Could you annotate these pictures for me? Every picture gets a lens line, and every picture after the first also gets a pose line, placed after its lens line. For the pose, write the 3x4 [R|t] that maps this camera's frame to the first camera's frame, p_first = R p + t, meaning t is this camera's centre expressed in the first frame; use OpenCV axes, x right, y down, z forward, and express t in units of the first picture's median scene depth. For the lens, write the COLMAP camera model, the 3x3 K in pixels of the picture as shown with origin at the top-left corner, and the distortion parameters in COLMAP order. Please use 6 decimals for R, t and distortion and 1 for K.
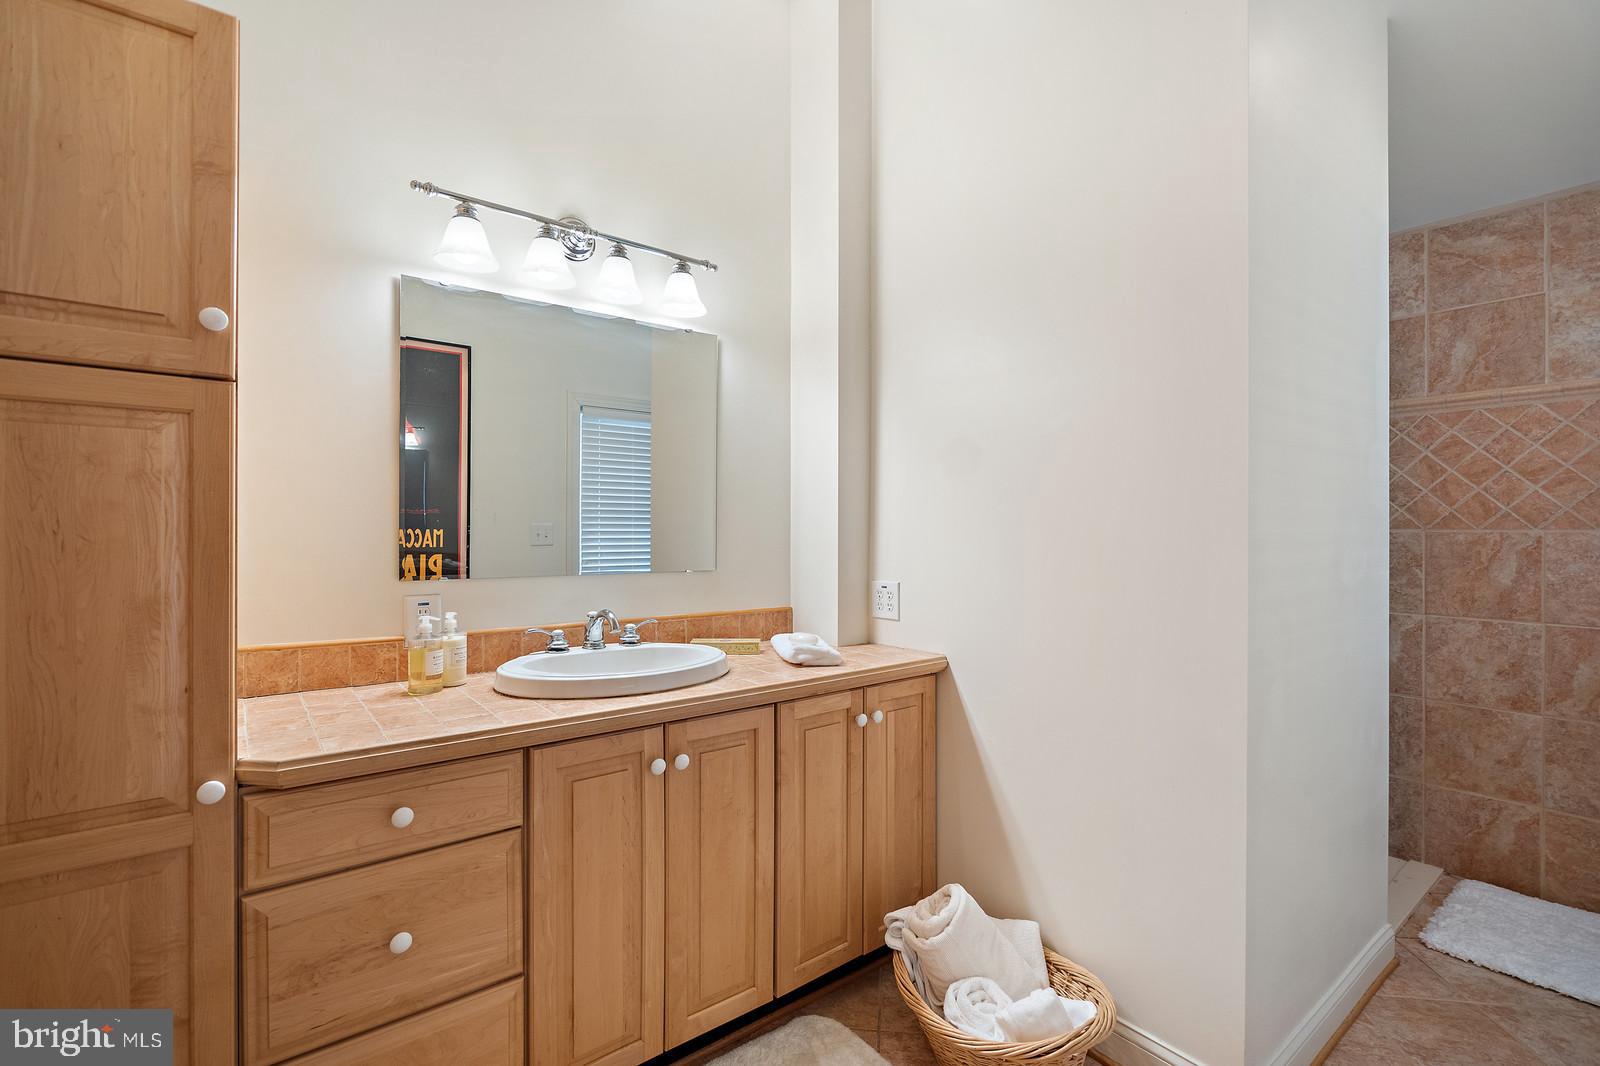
lens RADIAL K [[725.4, 0, 800.4], [0, 725.4, 526.2], [0, 0, 1]] dist [-0.003111, 0.002004]
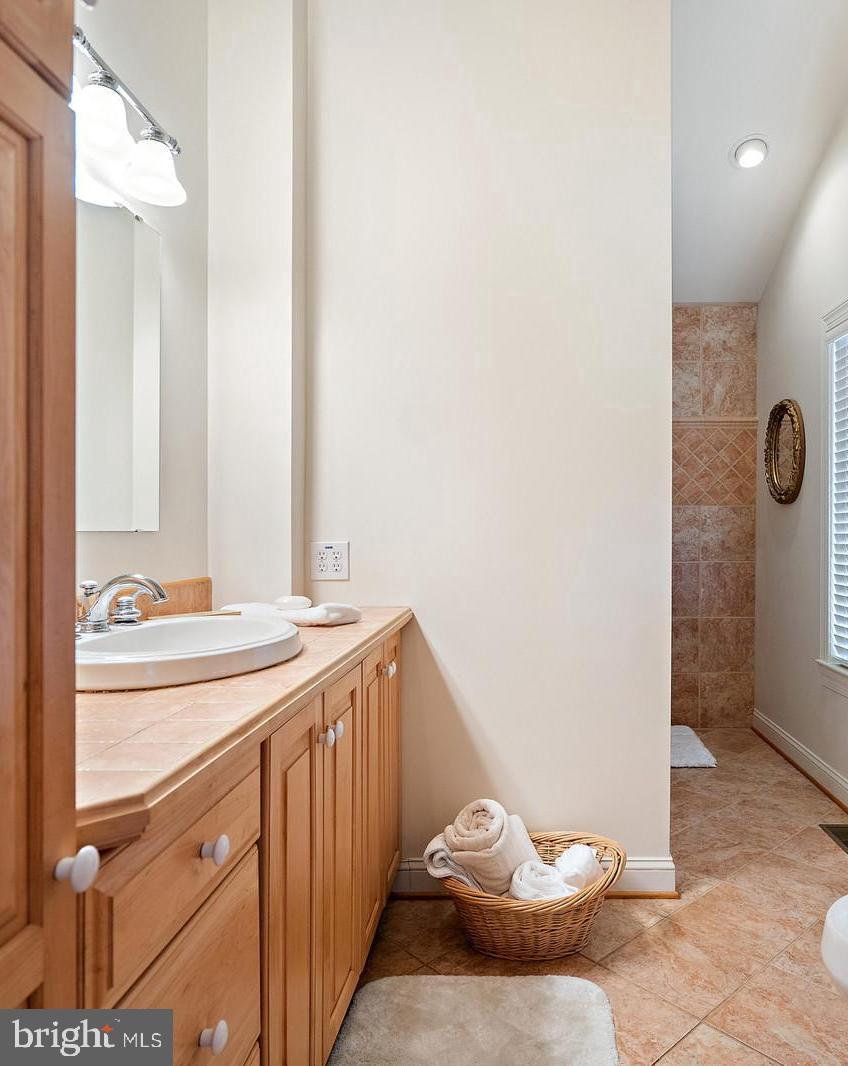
lens RADIAL K [[774.8, 0, 425.3], [0, 774.8, 537.5], [0, 0, 1]] dist [0.000736, 0.008446]
pose [[0.628389, -0.001243, 0.777898, -0.663673], [-0.001868, 0.999993, 0.003107, 0.072882], [-0.777897, -0.003406, 0.628383, 0.269144]]
